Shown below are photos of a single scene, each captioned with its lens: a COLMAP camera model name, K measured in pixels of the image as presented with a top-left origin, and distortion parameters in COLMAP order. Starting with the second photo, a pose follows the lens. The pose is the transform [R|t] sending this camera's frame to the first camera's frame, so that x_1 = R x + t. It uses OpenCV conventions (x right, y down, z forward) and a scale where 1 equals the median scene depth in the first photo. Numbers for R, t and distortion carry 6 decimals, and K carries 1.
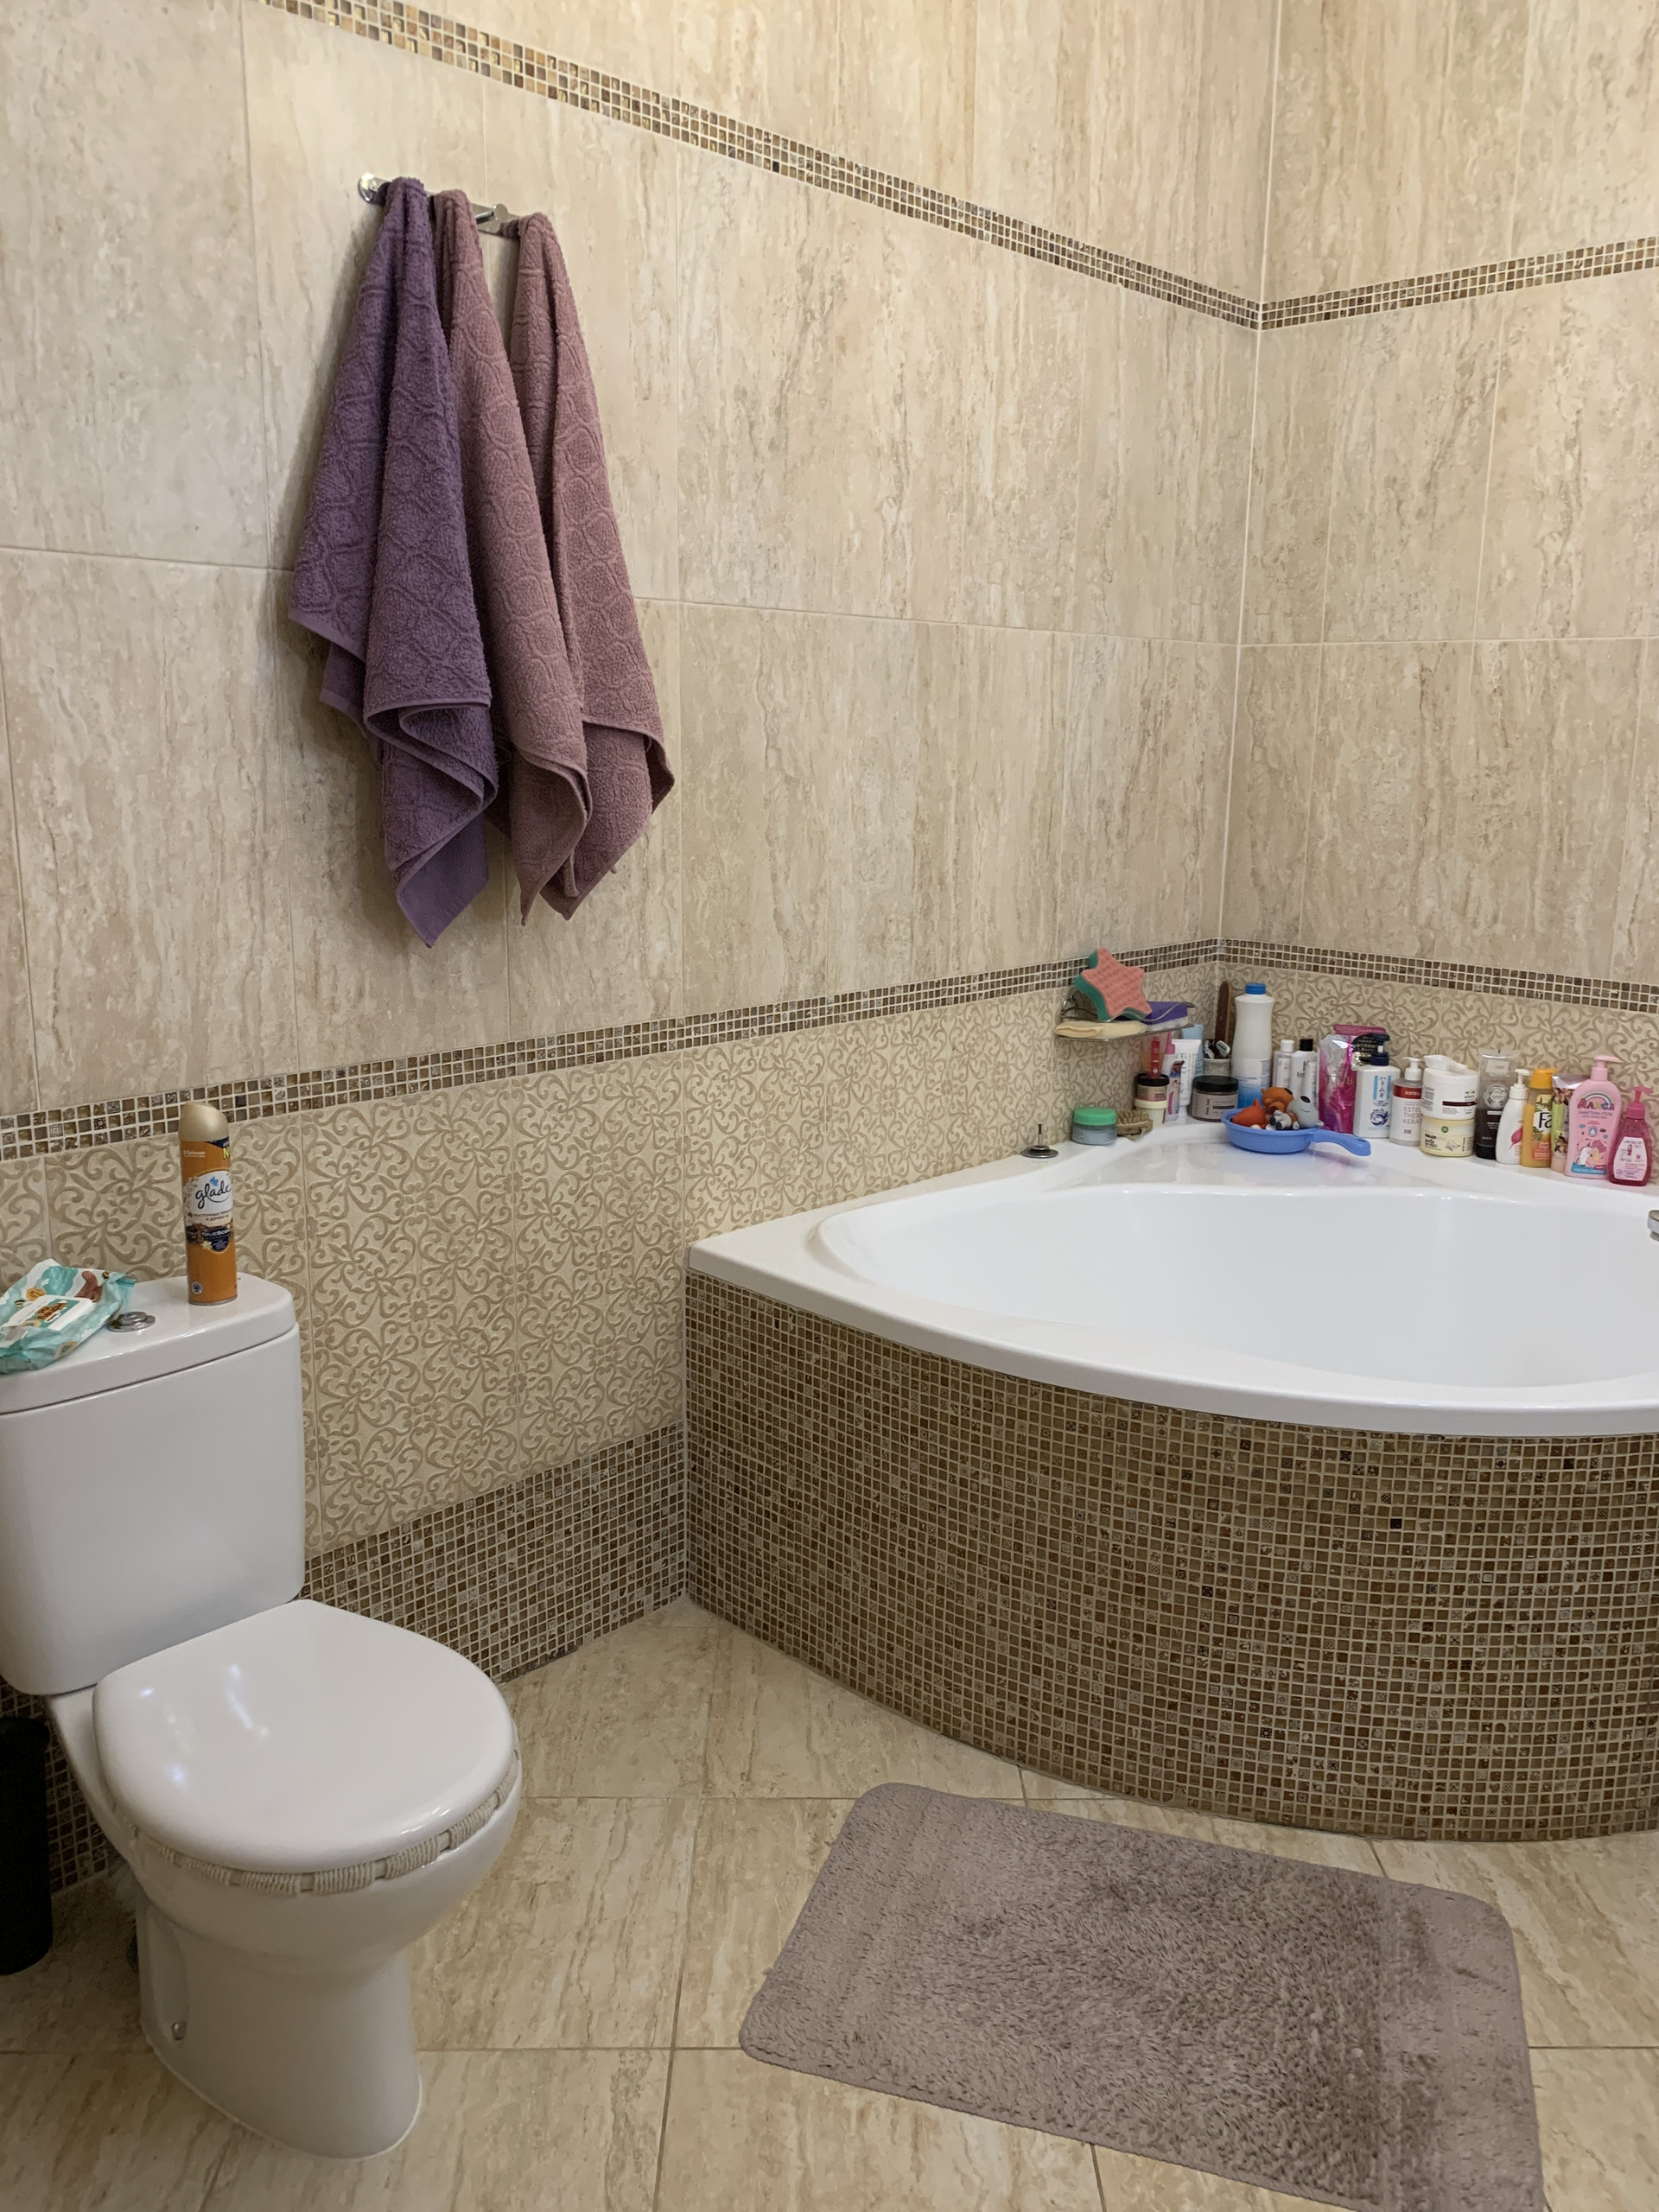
lens RADIAL K [[1689.0, 0, 849.0], [0, 1689.0, 1085.0], [0, 0, 1]] dist [0.024867, -0.027573]
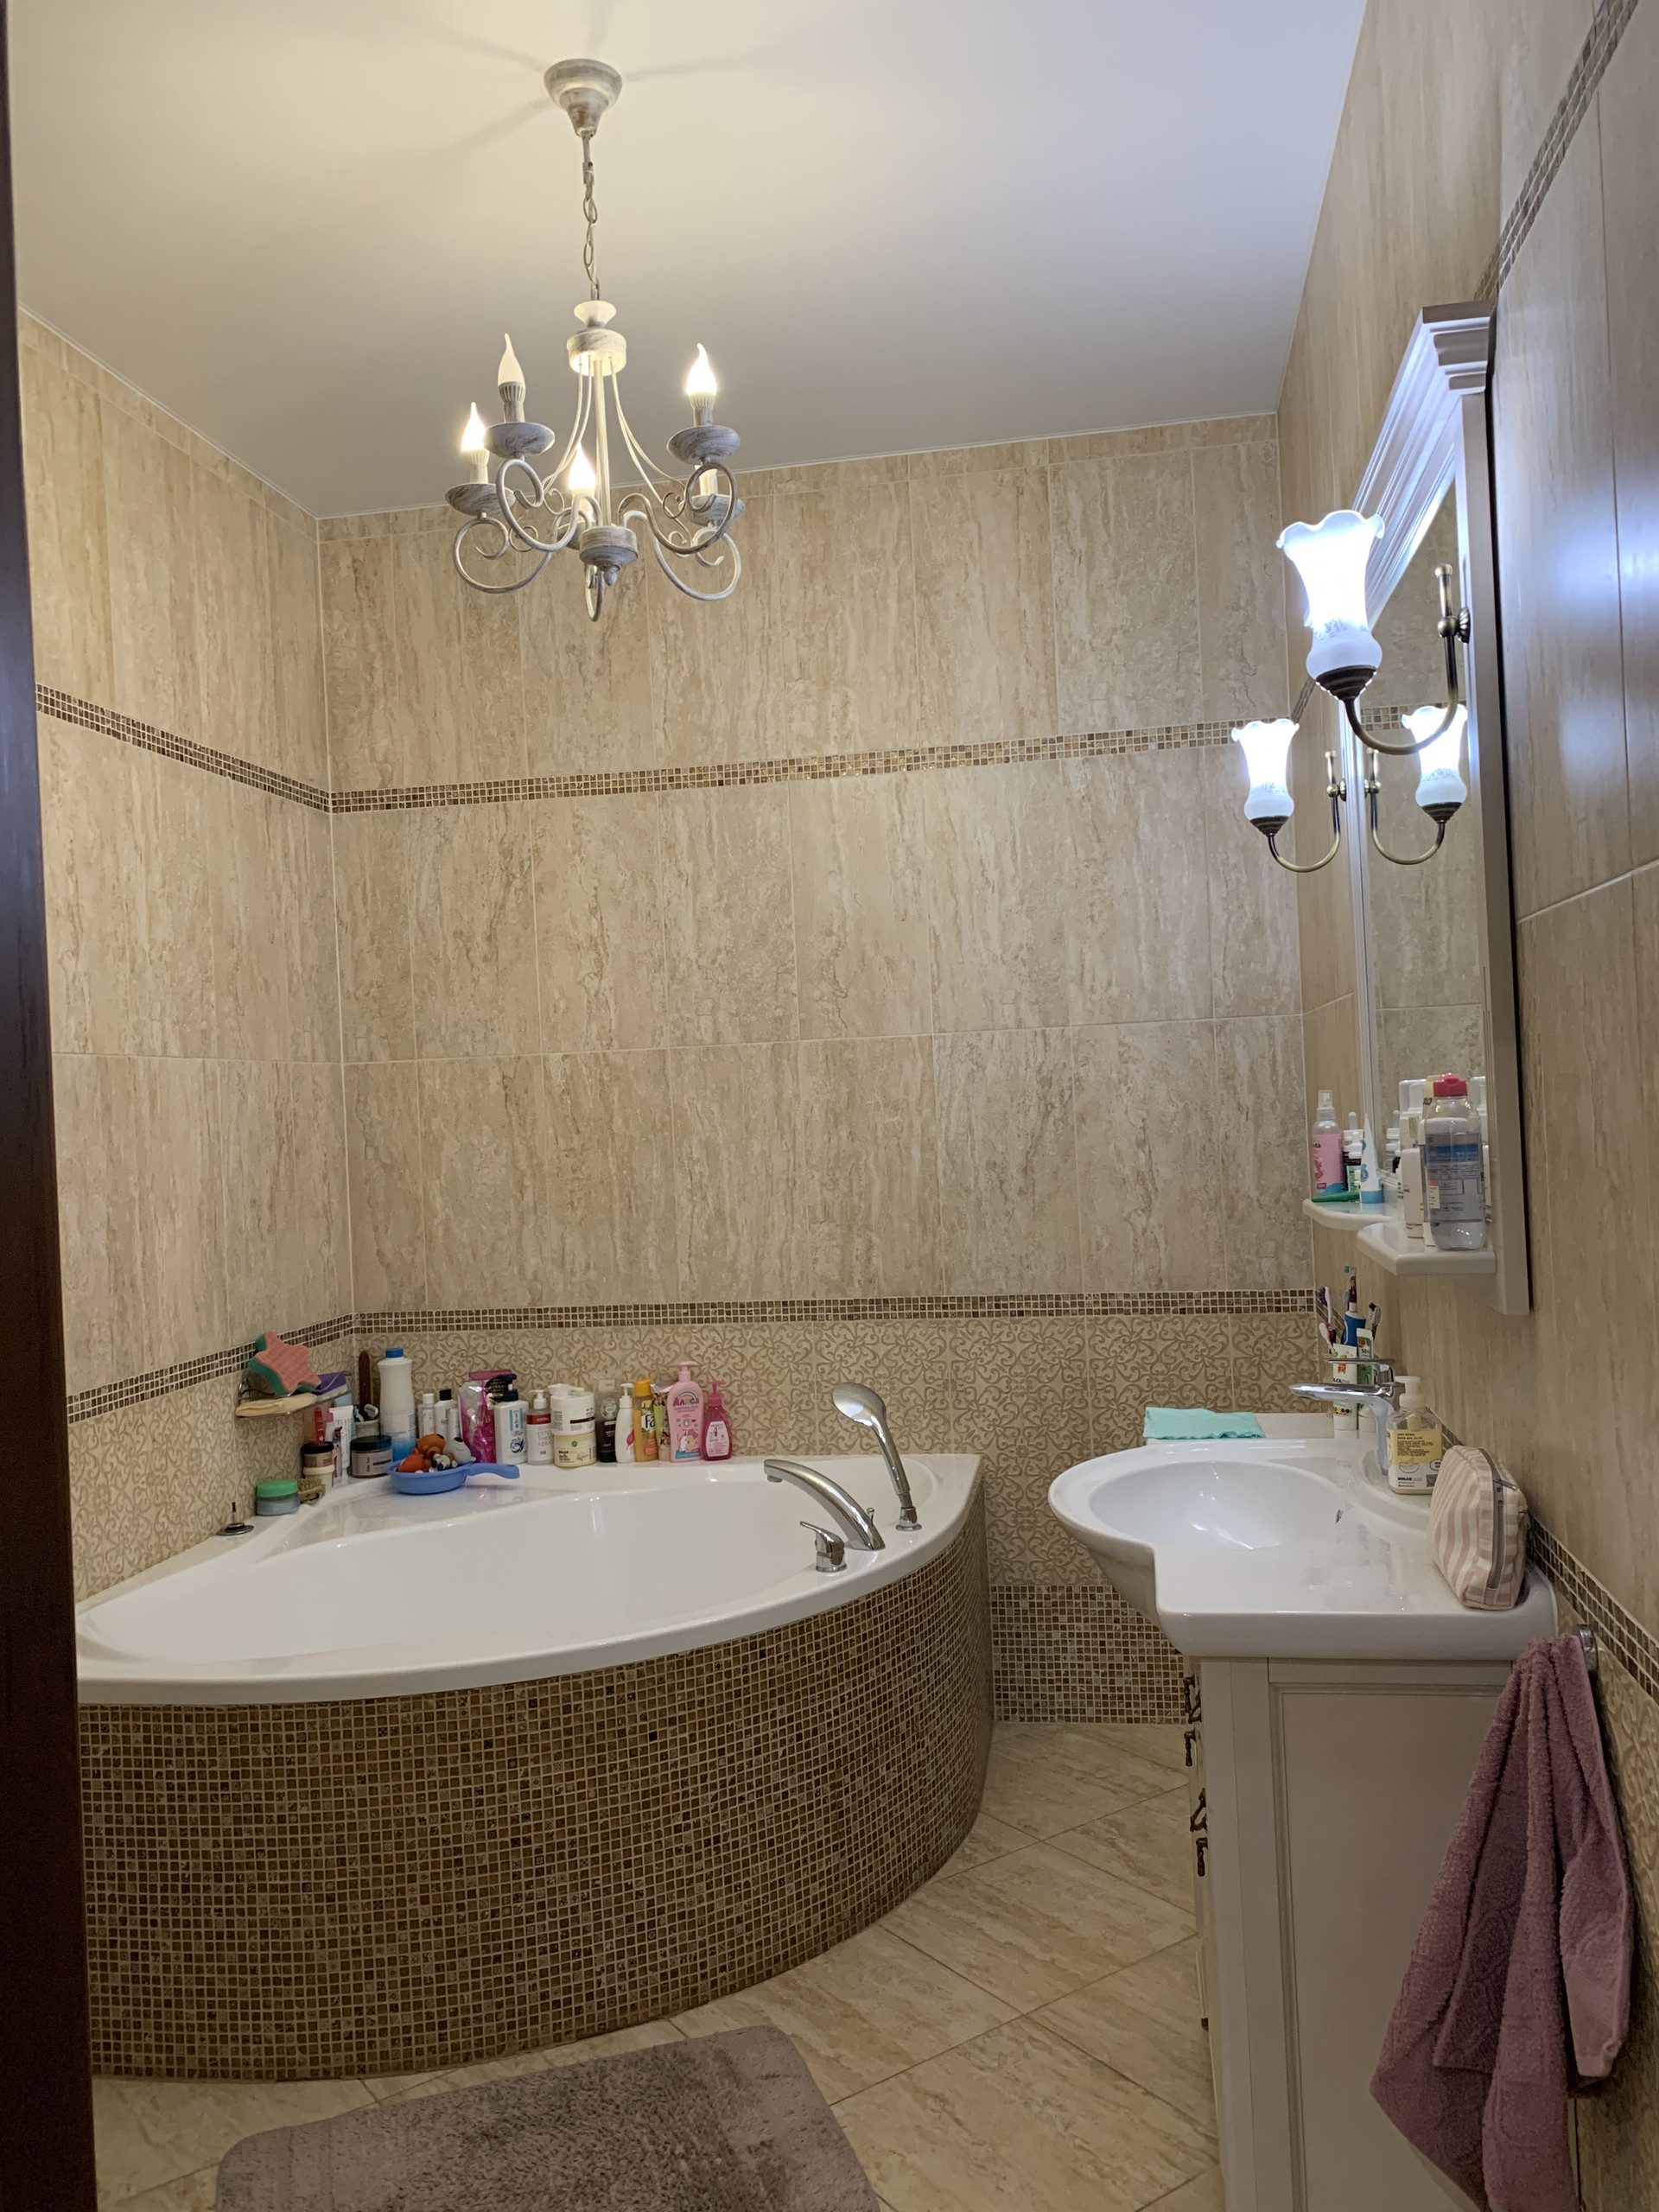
lens RADIAL K [[1689.0, 0, 823.5], [0, 1689.0, 1103.9], [0, 0, 1]] dist [0.024867, -0.027573]
pose [[0.825758, -0.053464, 0.561486, -0.210753], [0.174854, 0.970718, -0.164722, 0.025909], [-0.536237, 0.234199, 0.810926, -0.166372]]
